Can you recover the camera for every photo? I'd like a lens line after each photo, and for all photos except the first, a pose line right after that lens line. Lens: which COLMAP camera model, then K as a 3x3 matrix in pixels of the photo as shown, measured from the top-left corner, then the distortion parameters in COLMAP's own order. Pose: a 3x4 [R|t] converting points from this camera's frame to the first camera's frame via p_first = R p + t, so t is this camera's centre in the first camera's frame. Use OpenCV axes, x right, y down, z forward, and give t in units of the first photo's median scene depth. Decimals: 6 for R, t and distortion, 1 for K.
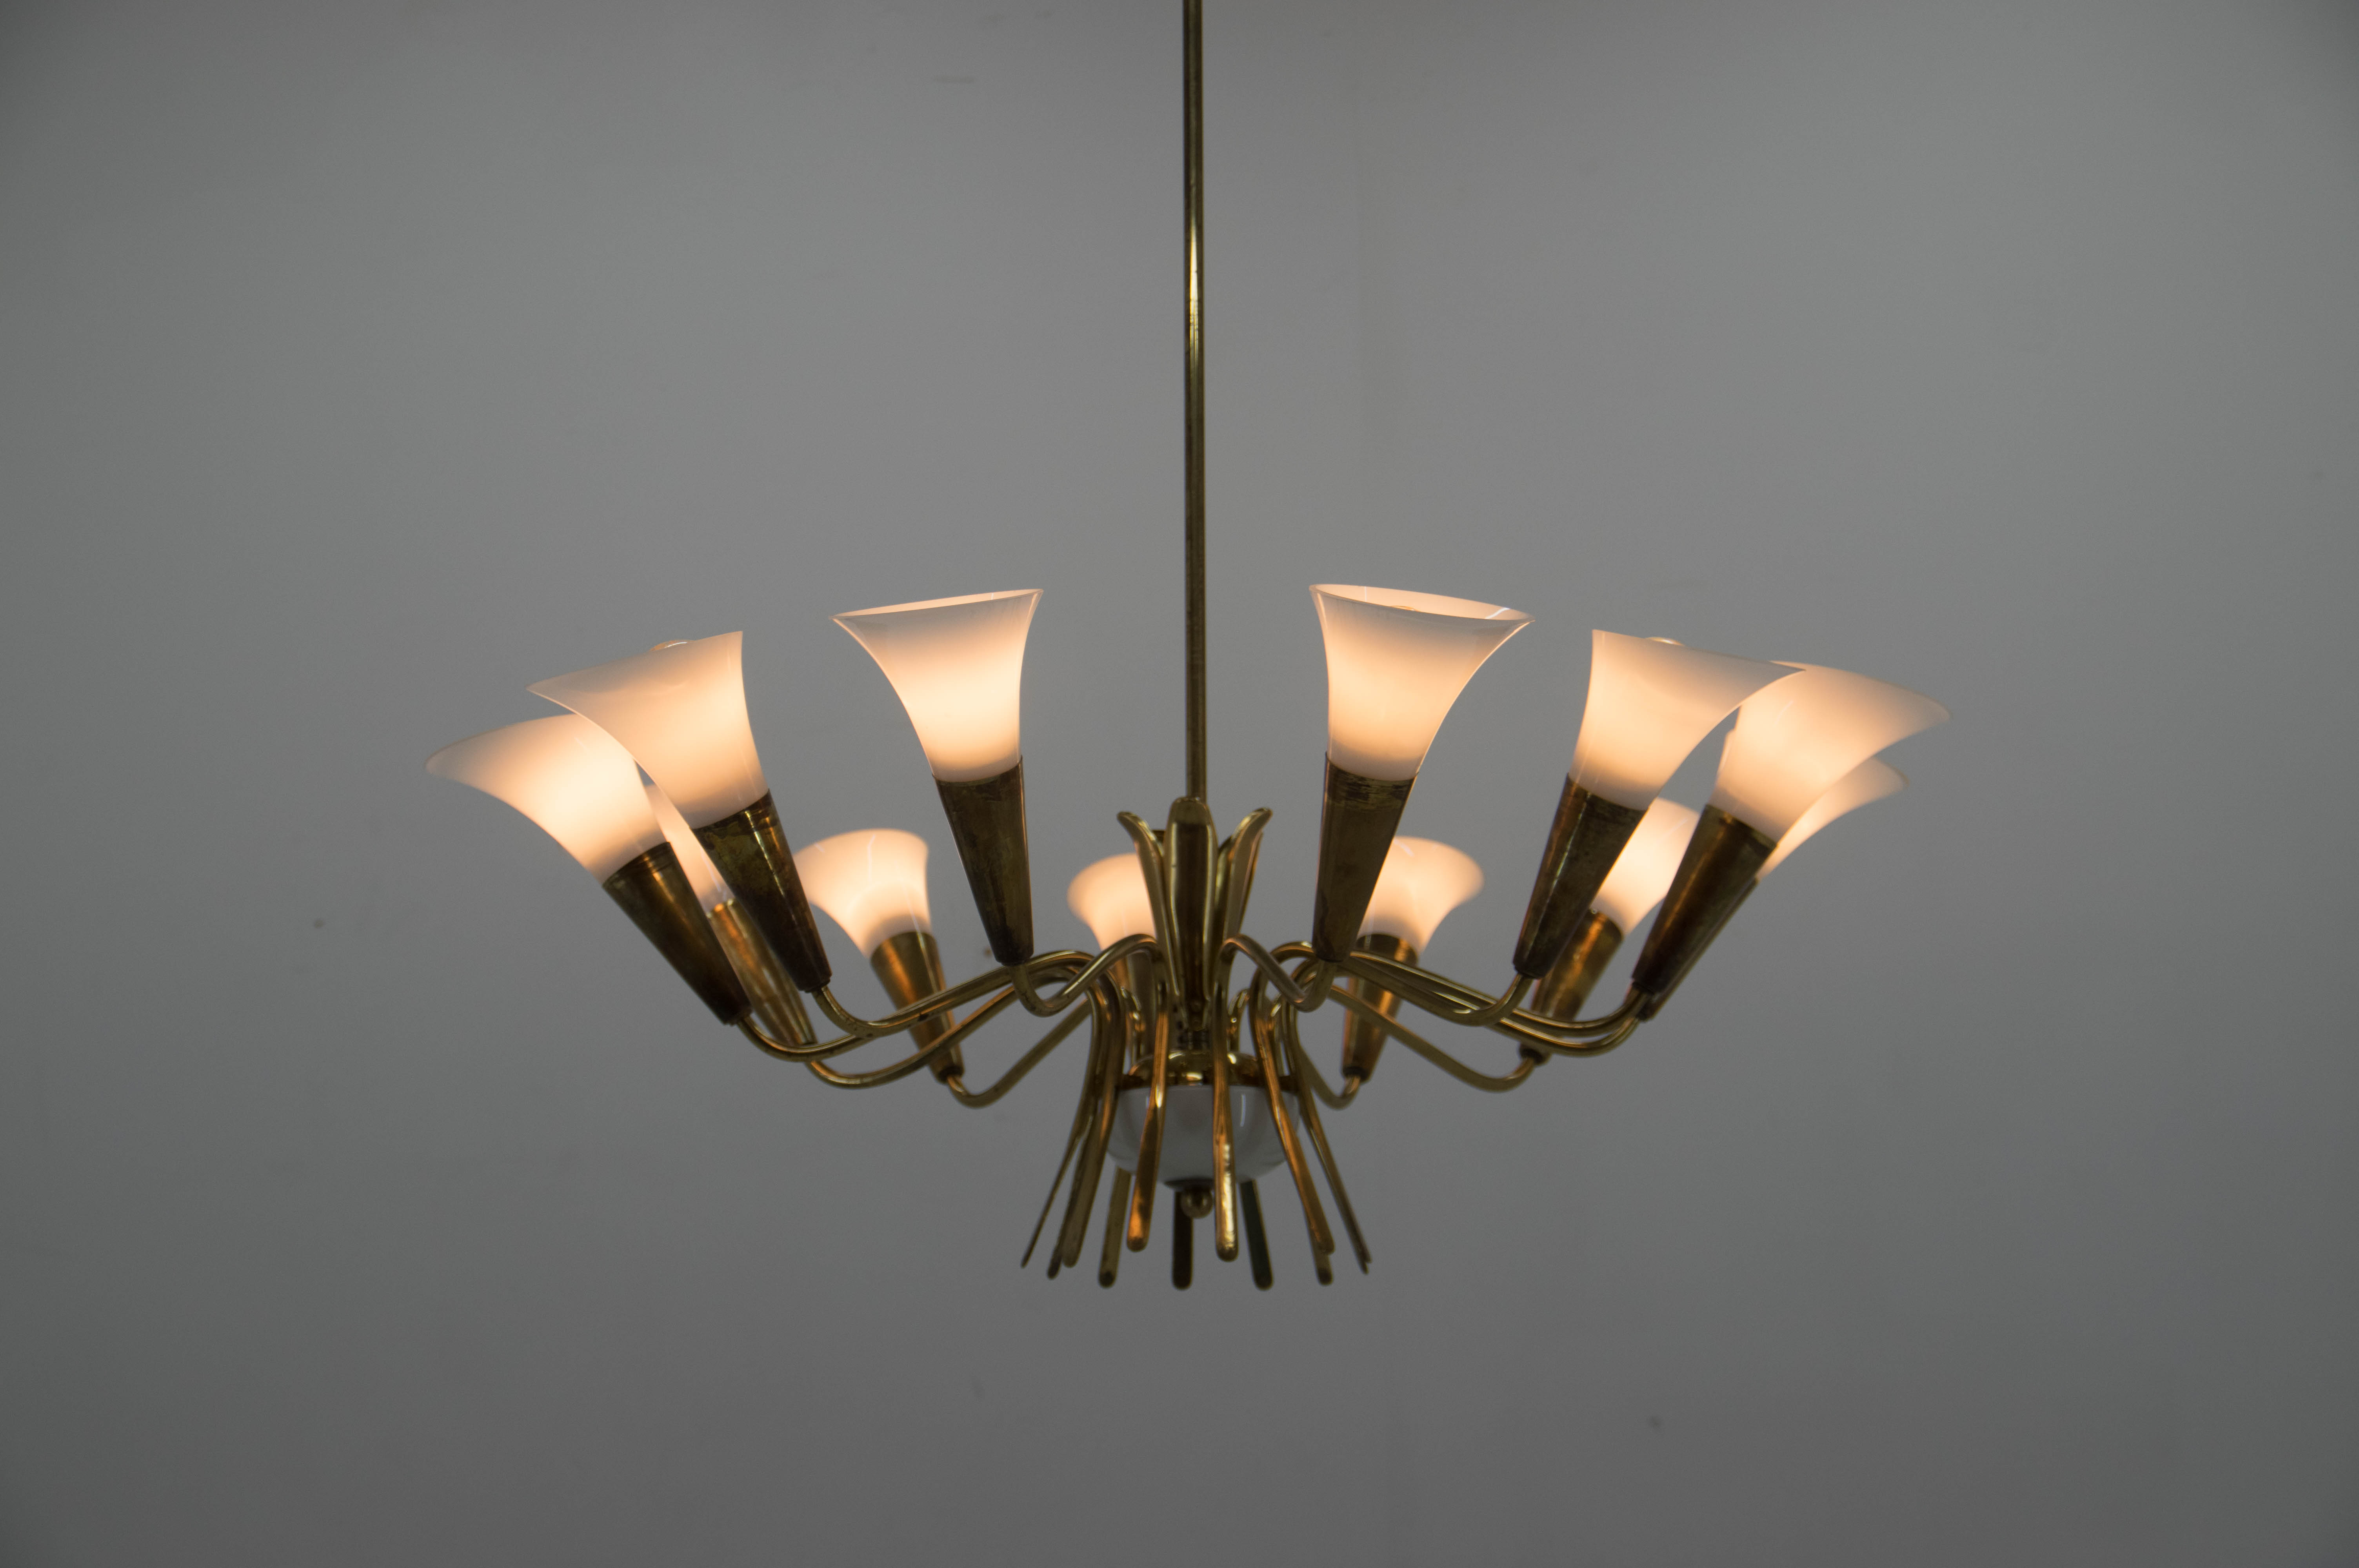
lens RADIAL K [[3303.3, 0, 1179.5], [0, 3303.3, 784.0], [0, 0, 1]] dist [0.222705, 0.001035]
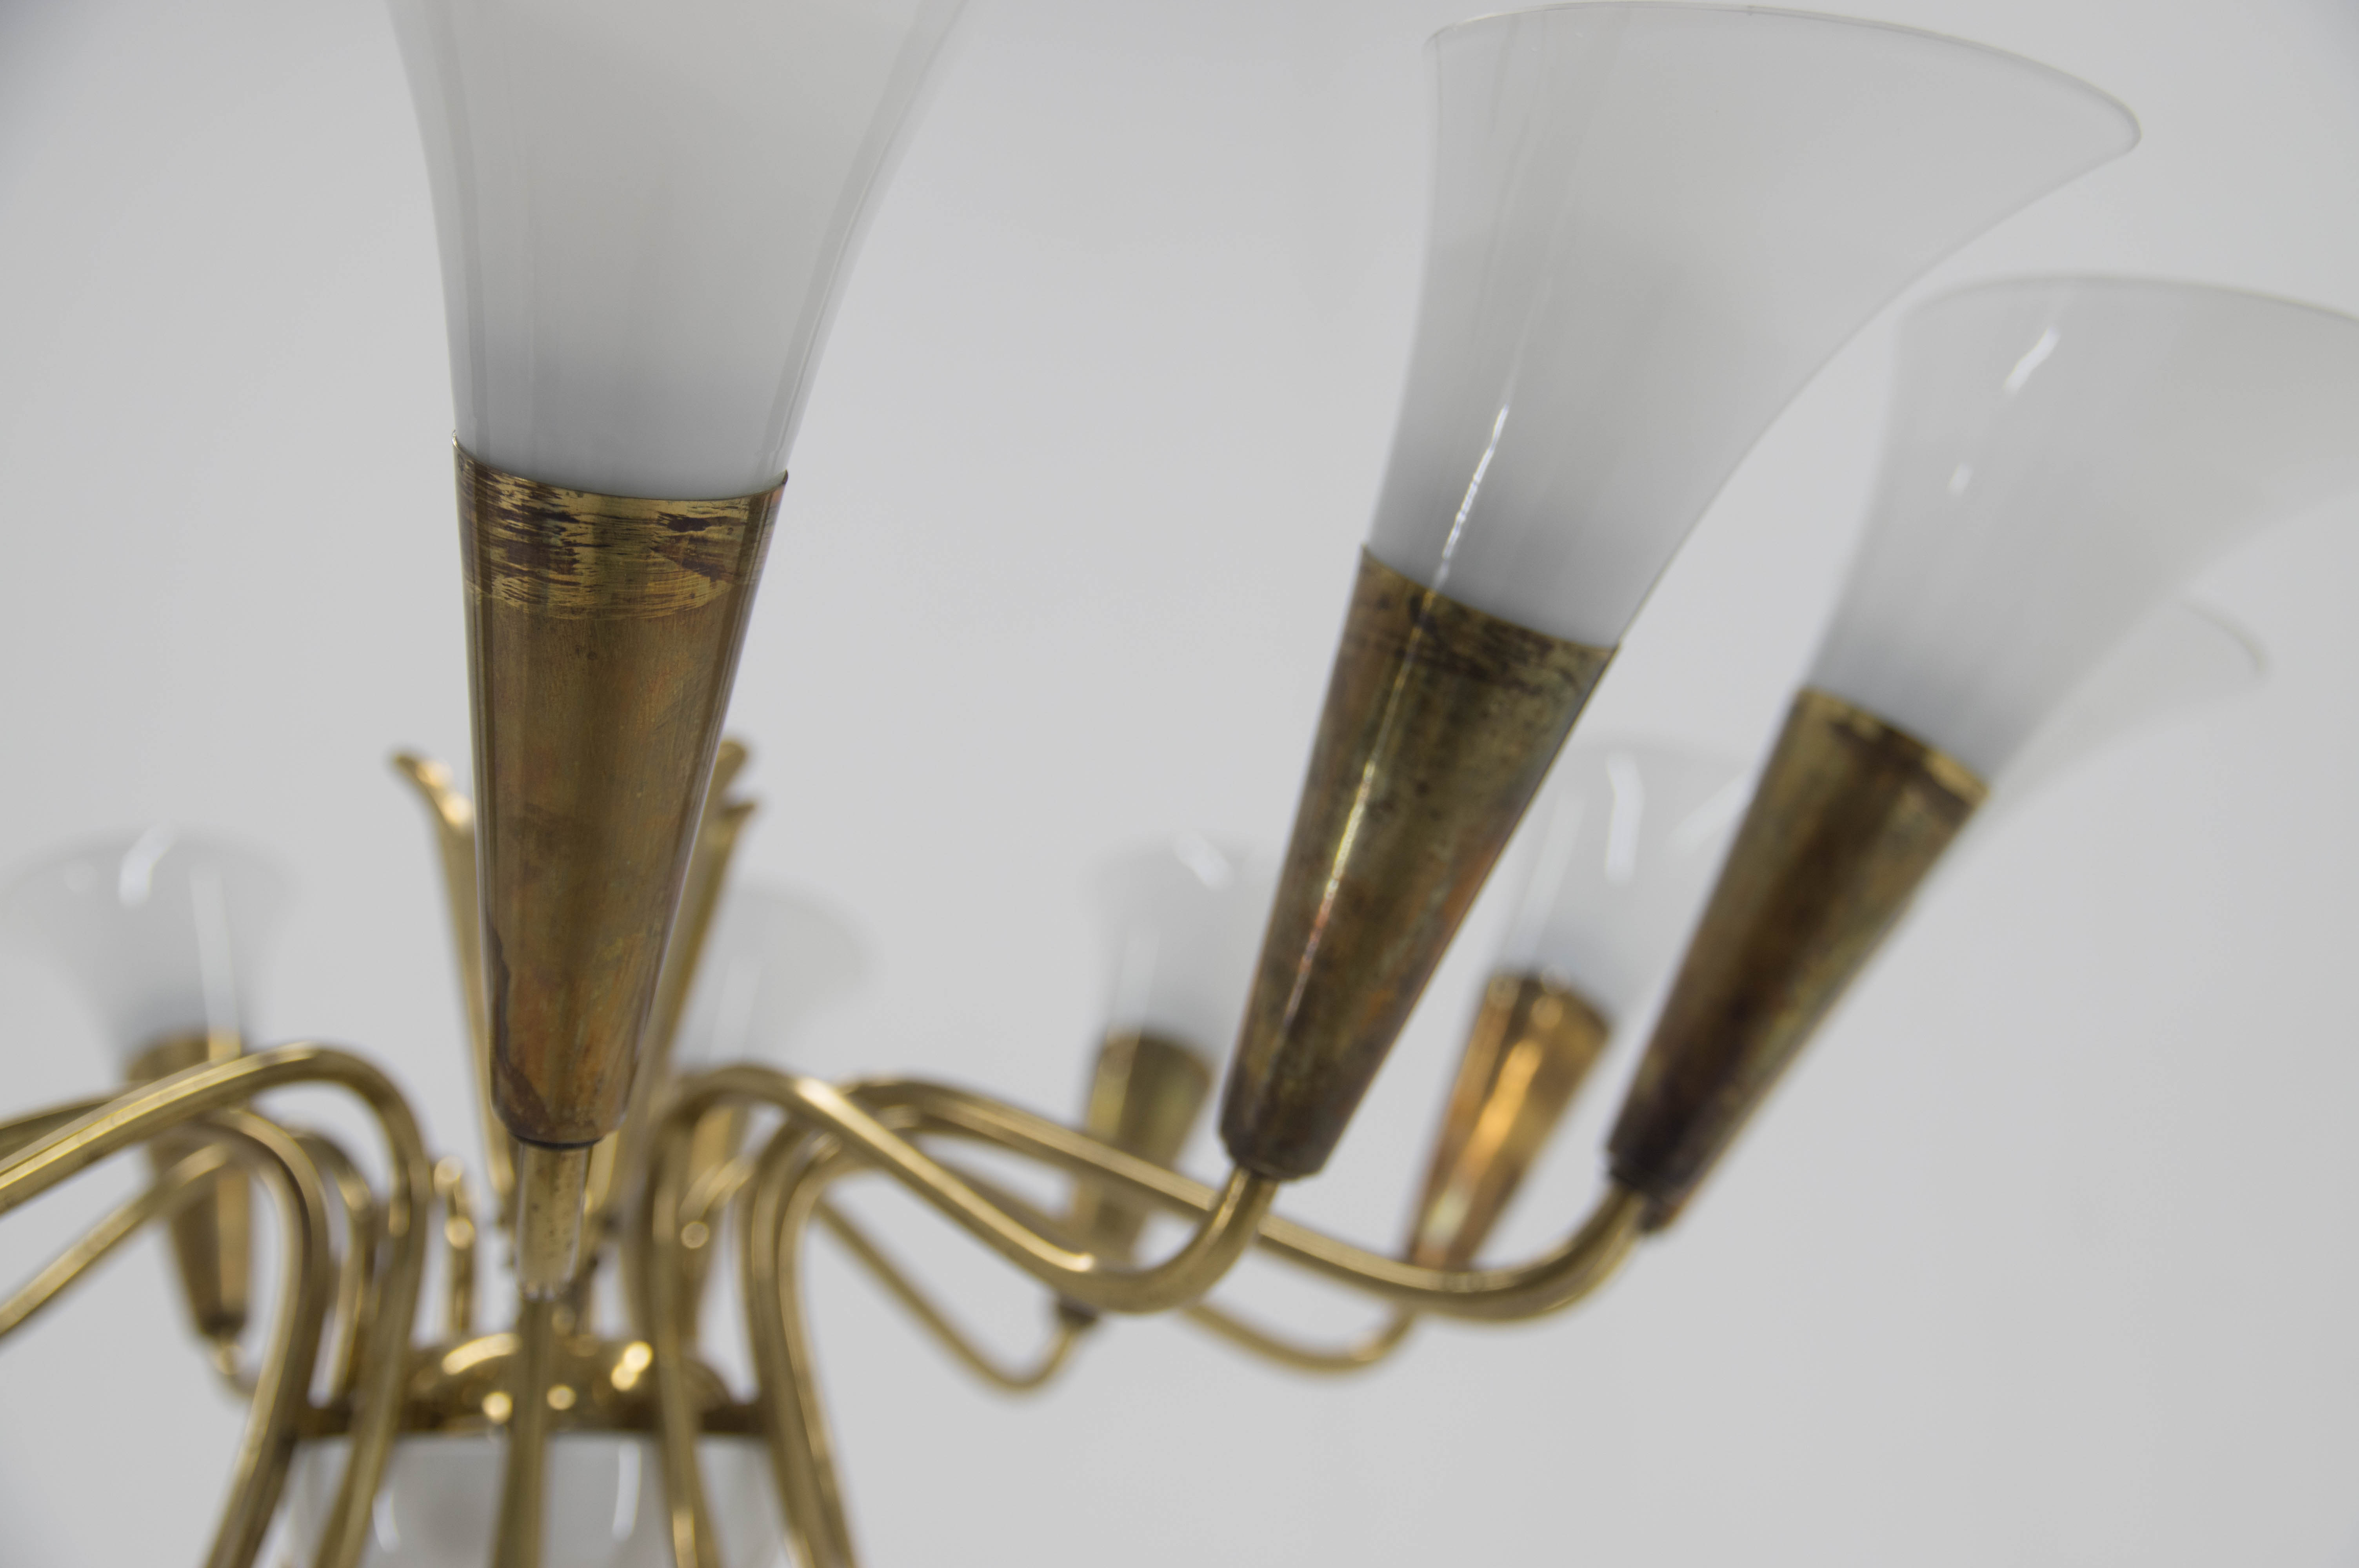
lens RADIAL K [[3652.2, 0, 1179.5], [0, 3652.2, 784.0], [0, 0, 1]] dist [-0.001906, 0.000702]
pose [[0.999953, -0.006693, -0.007035, 0.089864], [0.006572, 0.999832, -0.017103, 0.023063], [0.007148, 0.017056, 0.999829, 0.575801]]
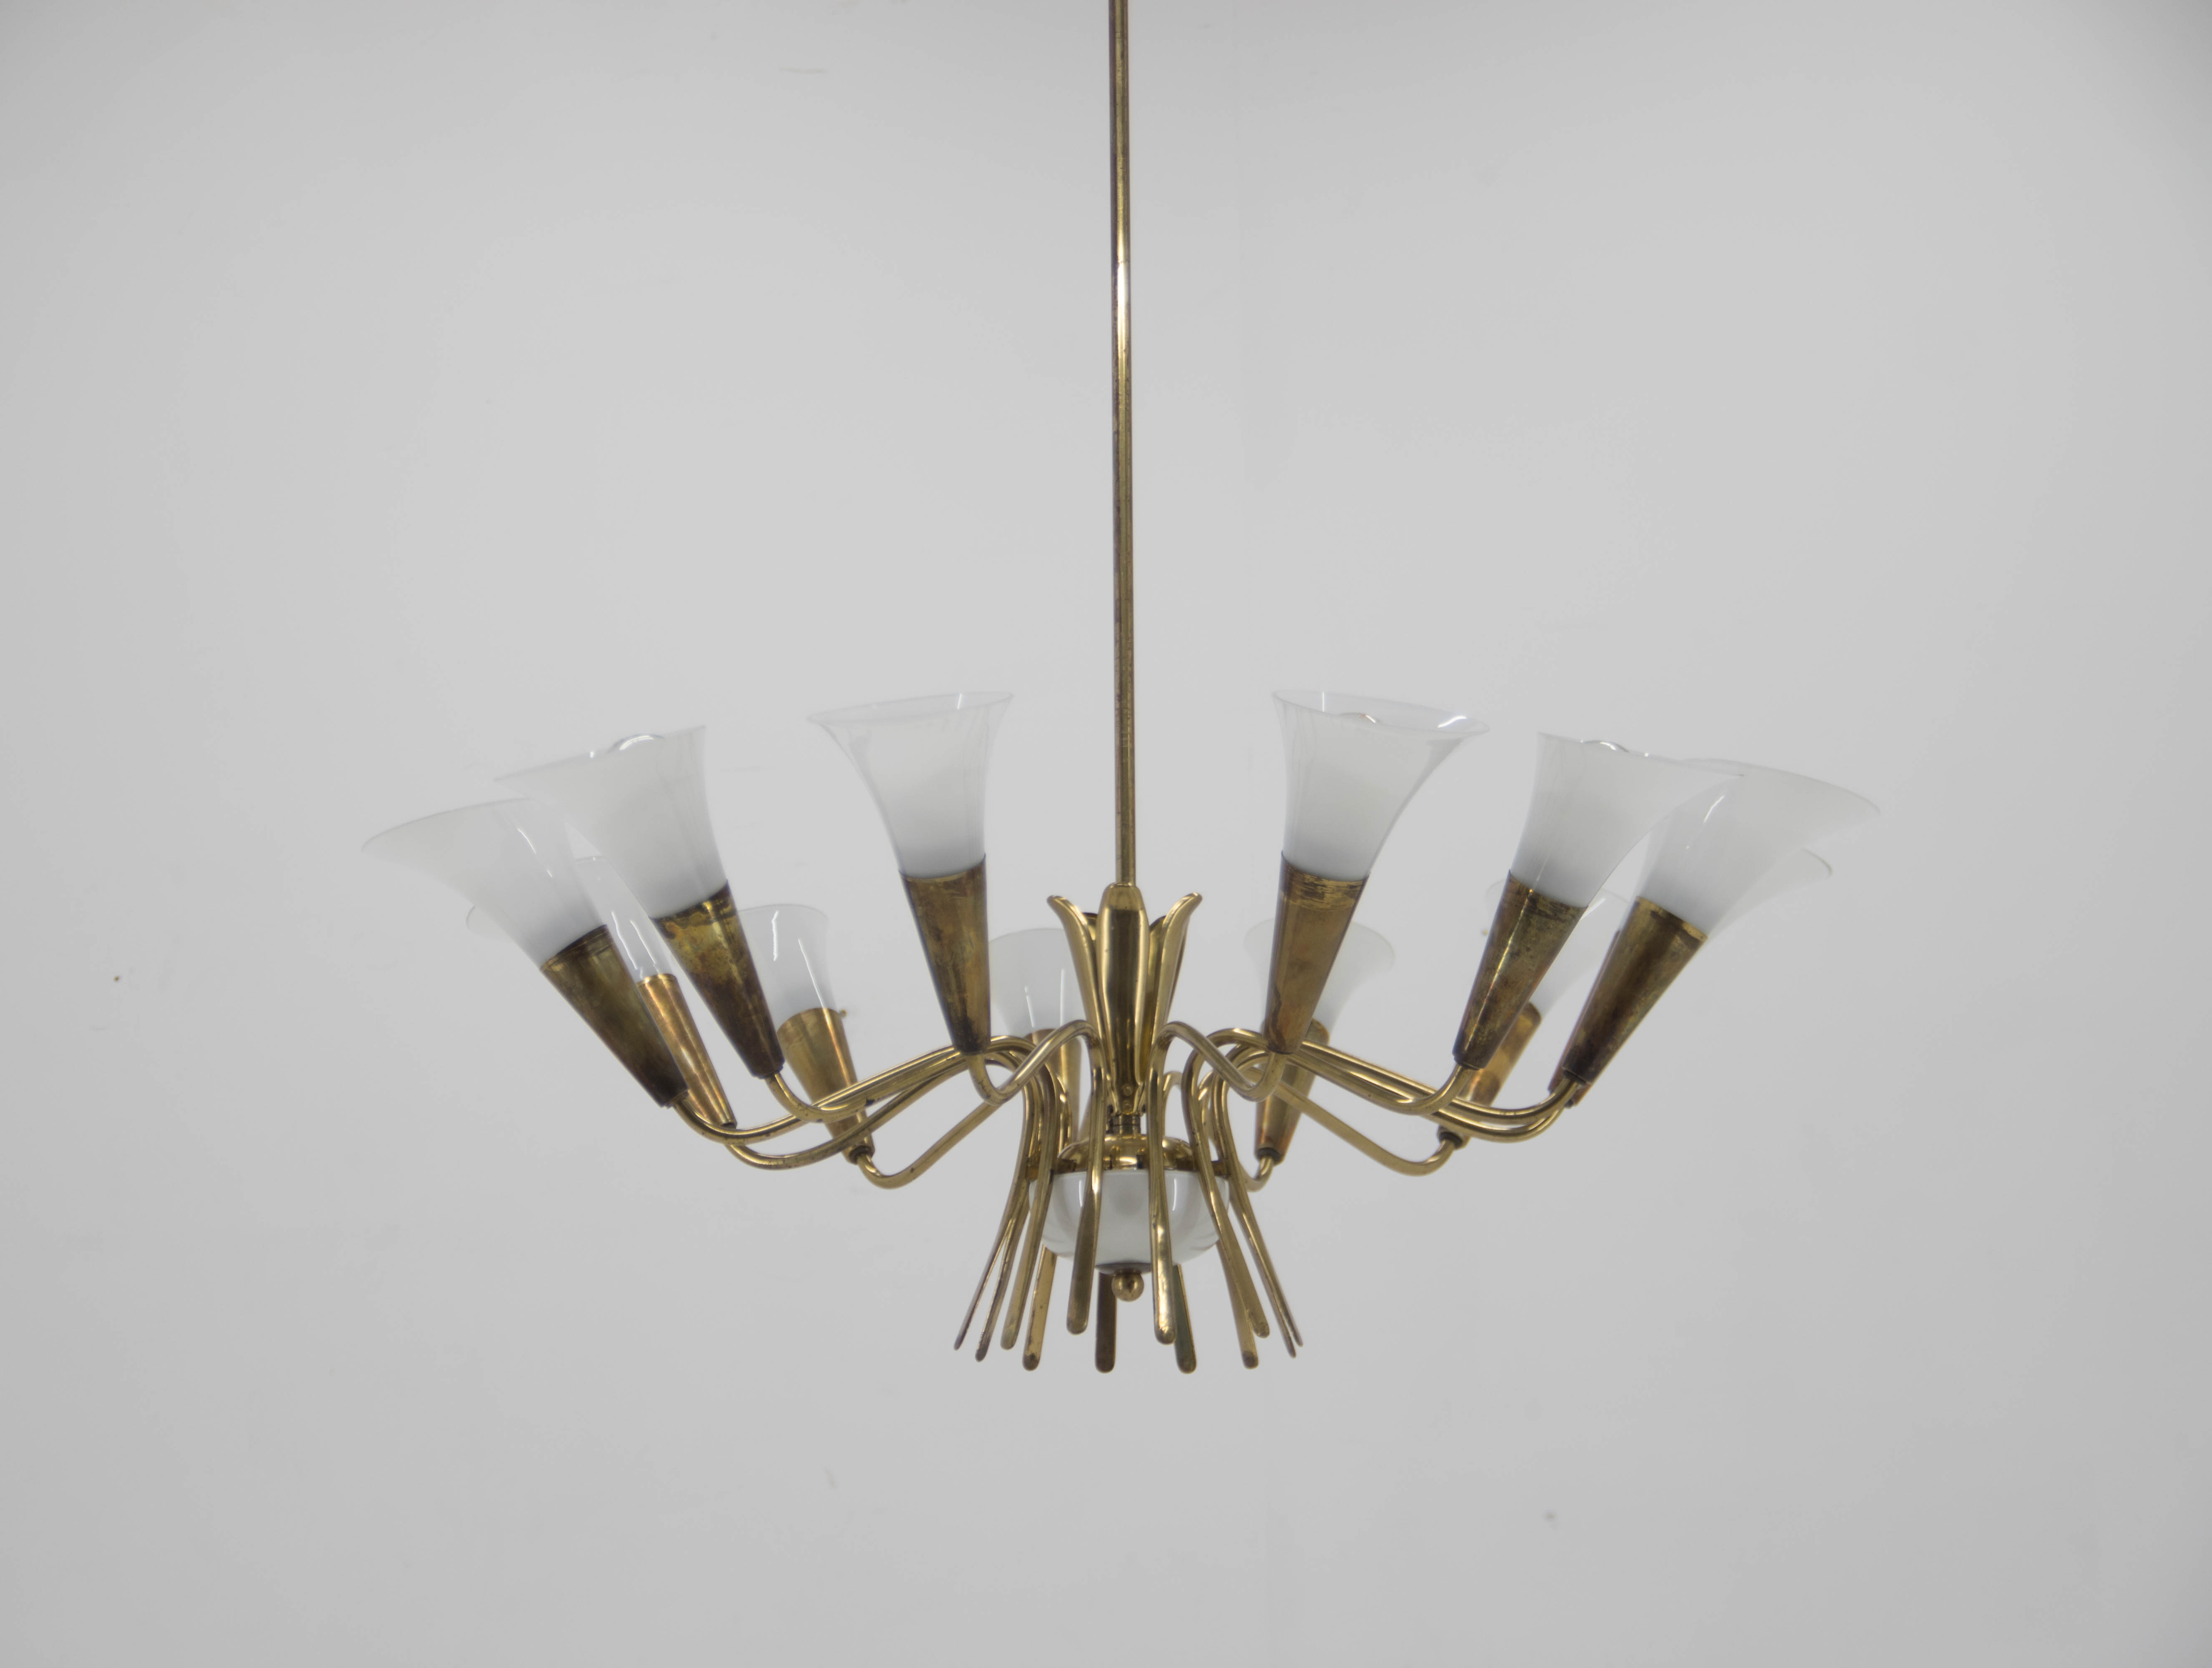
lens RADIAL K [[3754.2, 0, 1106.0], [0, 3754.2, 834.0], [0, 0, 1]] dist [0.313653, 0.029696]
pose [[0.999332, 0.007524, 0.035752, -0.044002], [-0.007793, 0.999942, 0.007389, -0.019580], [-0.035694, -0.007662, 0.999333, -0.144461]]
